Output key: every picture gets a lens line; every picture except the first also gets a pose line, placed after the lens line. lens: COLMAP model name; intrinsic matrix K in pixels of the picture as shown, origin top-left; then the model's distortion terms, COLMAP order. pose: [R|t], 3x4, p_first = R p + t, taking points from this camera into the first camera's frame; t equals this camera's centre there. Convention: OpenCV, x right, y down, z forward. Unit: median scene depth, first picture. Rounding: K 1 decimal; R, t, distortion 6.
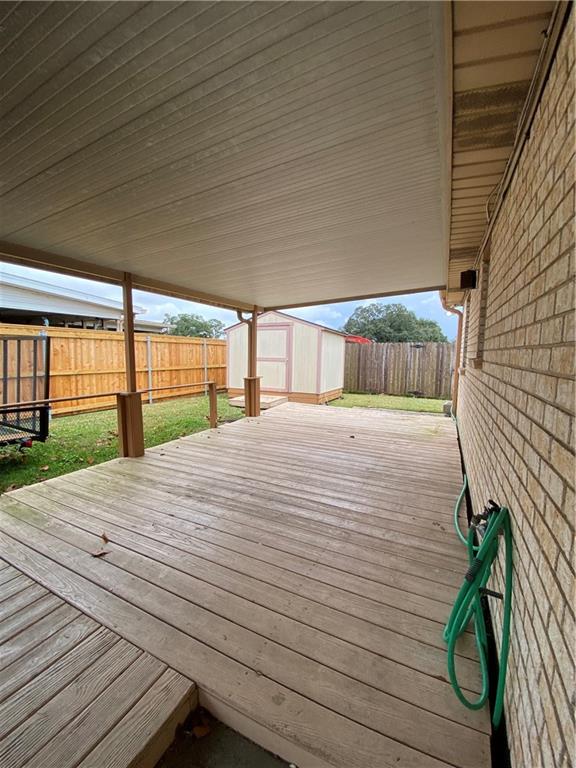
lens RADIAL K [[312.8, 0, 279.1], [0, 312.8, 385.4], [0, 0, 1]] dist [0.000044, -0.000033]
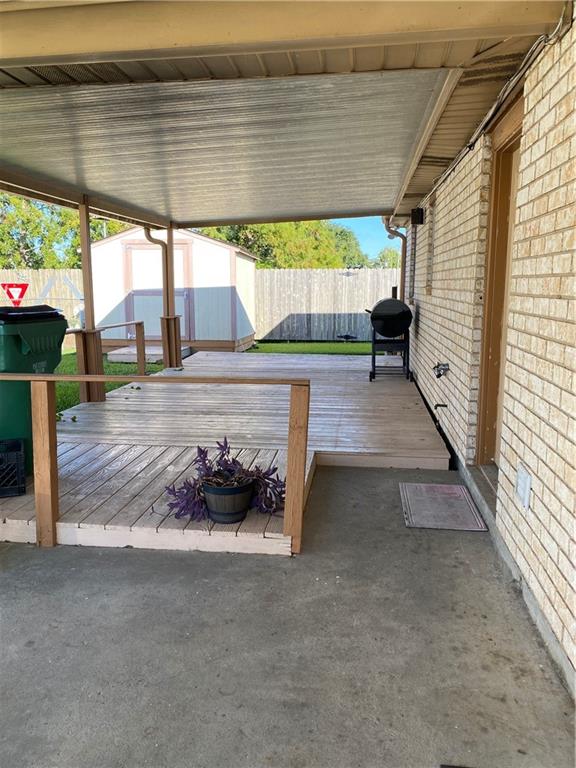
lens RADIAL K [[582.4, 0, 288.0], [0, 582.4, 384.0], [0, 0, 1]] dist [0.120531, -0.255219]
pose [[0.936234, -0.065845, 0.345153, -0.324568], [0.043038, 0.996378, 0.073337, 0.047238], [-0.348732, -0.053806, 0.935677, -0.458504]]
